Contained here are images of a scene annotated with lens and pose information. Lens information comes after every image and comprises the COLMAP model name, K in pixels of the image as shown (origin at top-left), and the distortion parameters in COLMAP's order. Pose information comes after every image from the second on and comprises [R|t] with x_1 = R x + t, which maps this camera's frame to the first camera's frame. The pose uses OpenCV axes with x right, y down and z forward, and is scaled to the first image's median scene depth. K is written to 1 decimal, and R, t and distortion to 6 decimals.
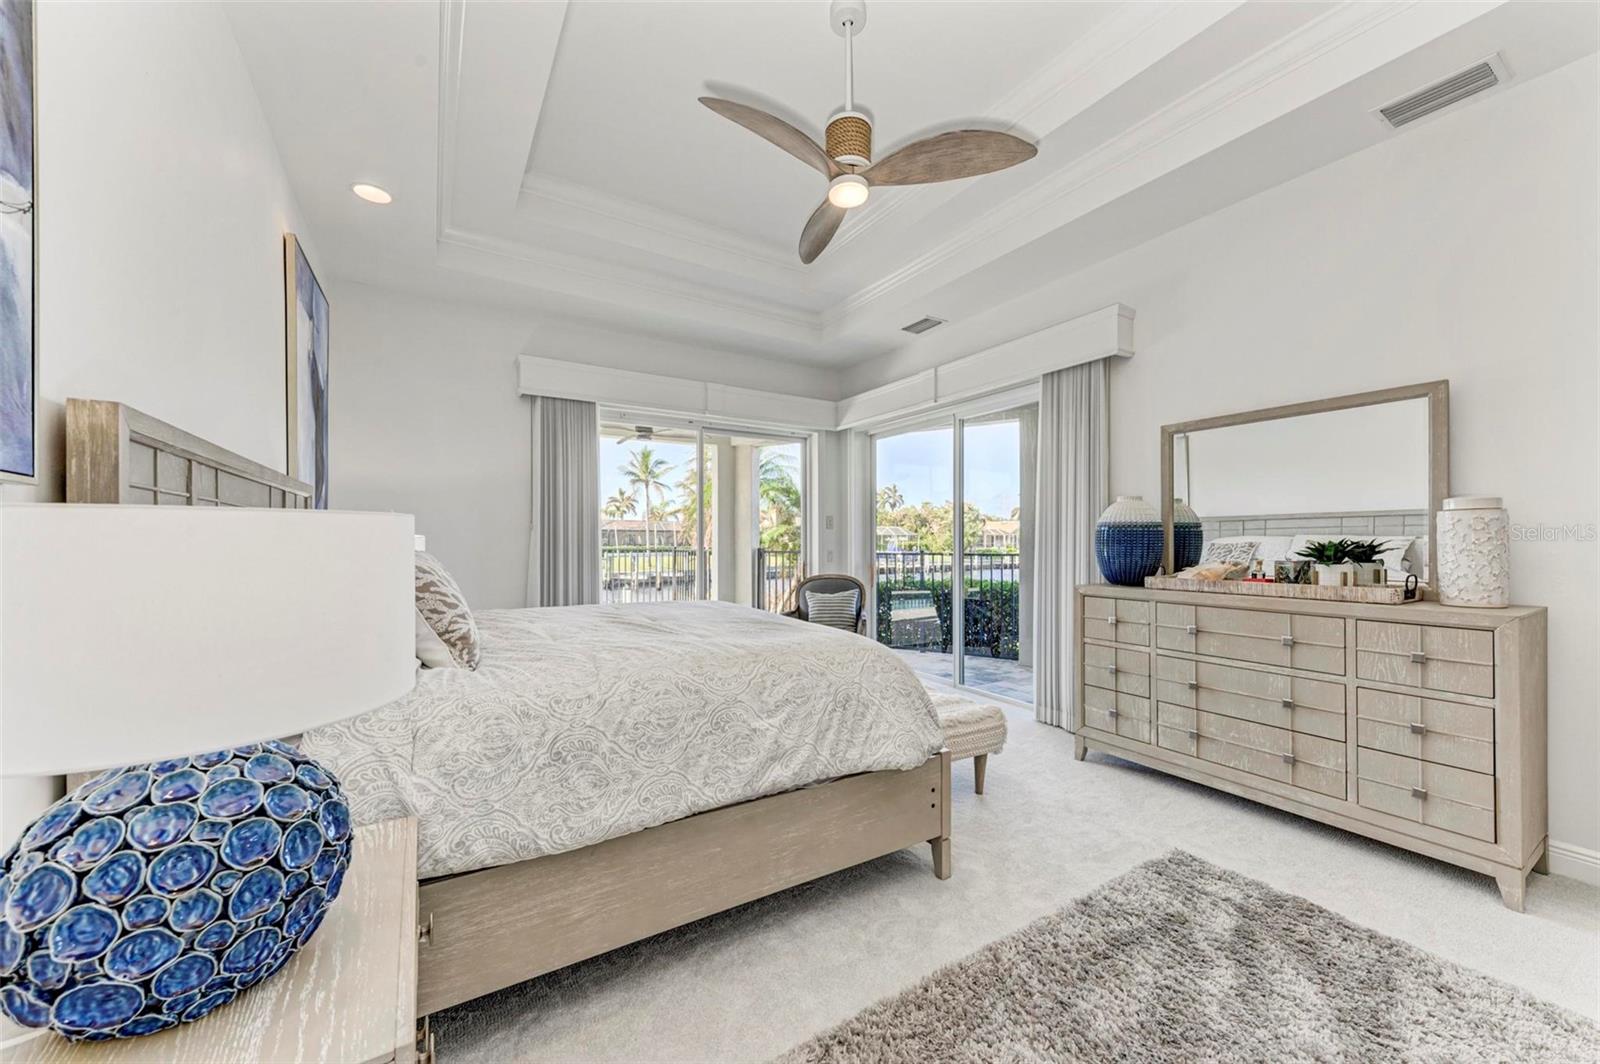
lens RADIAL K [[586.9, 0, 807.5], [0, 586.9, 539.6], [0, 0, 1]] dist [0.012842, -0.004221]
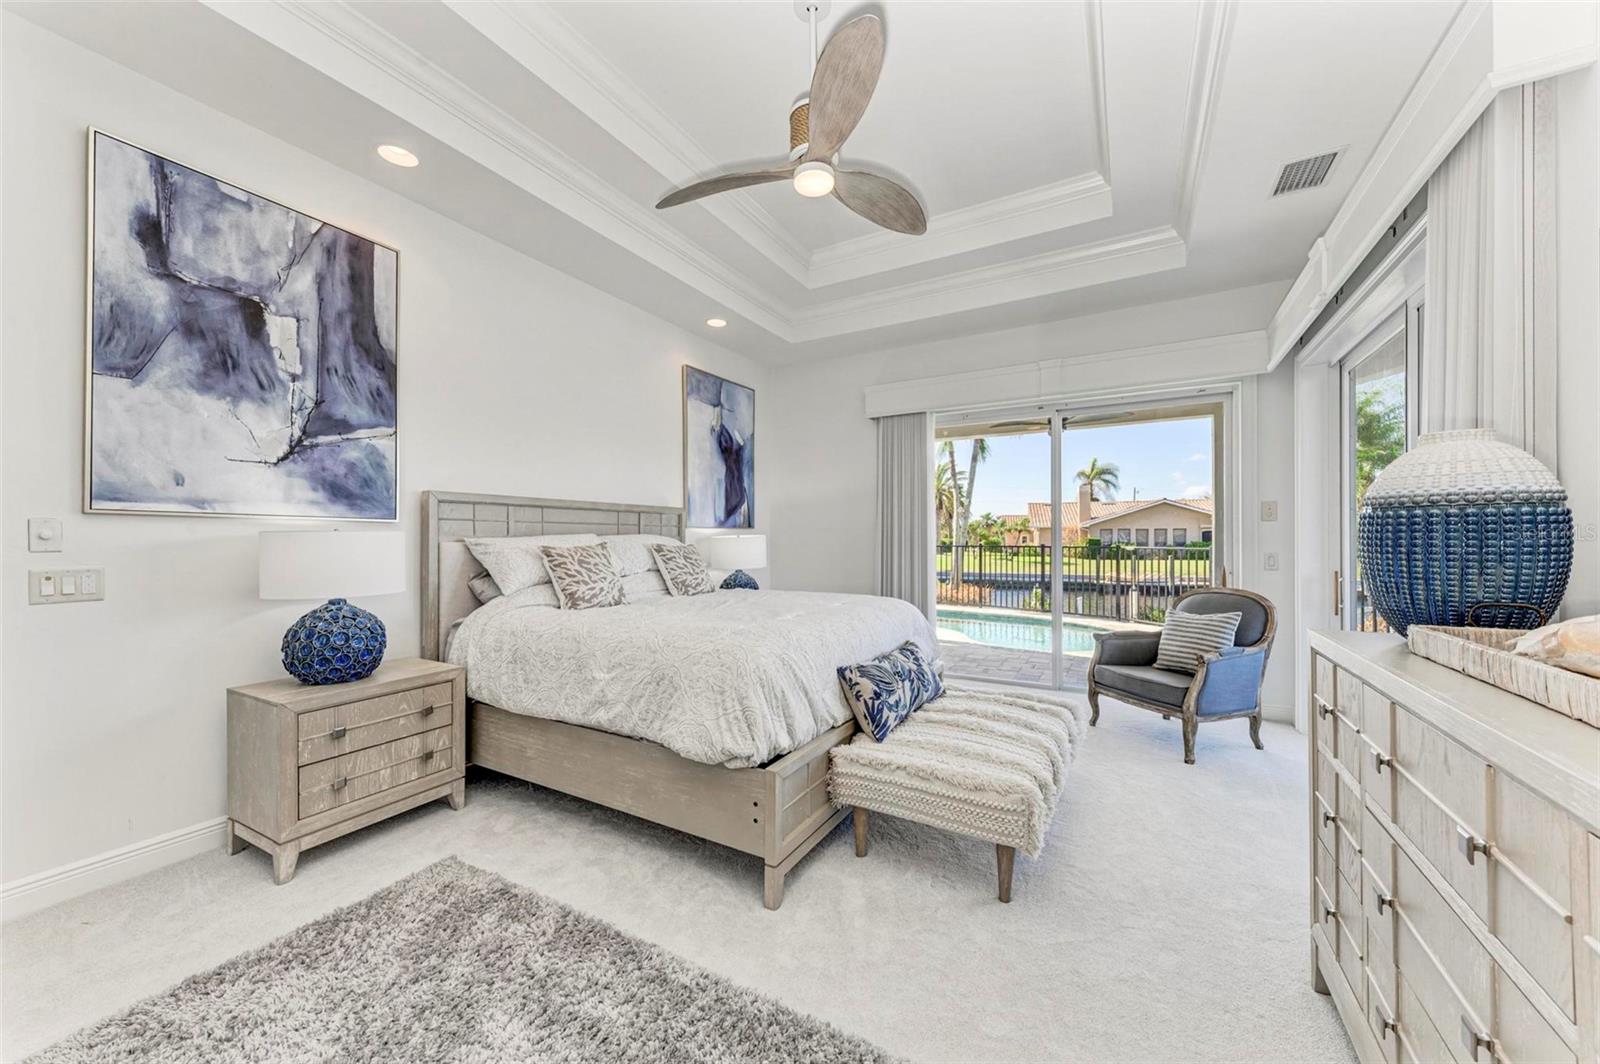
lens RADIAL K [[586.9, 0, 807.5], [0, 586.9, 539.6], [0, 0, 1]] dist [0.012842, -0.004221]
pose [[0.482524, -0.002249, -0.875880, 1.226440], [0.004383, 0.999990, -0.000153, 0.003652], [0.875872, -0.003765, 0.482529, 0.705652]]
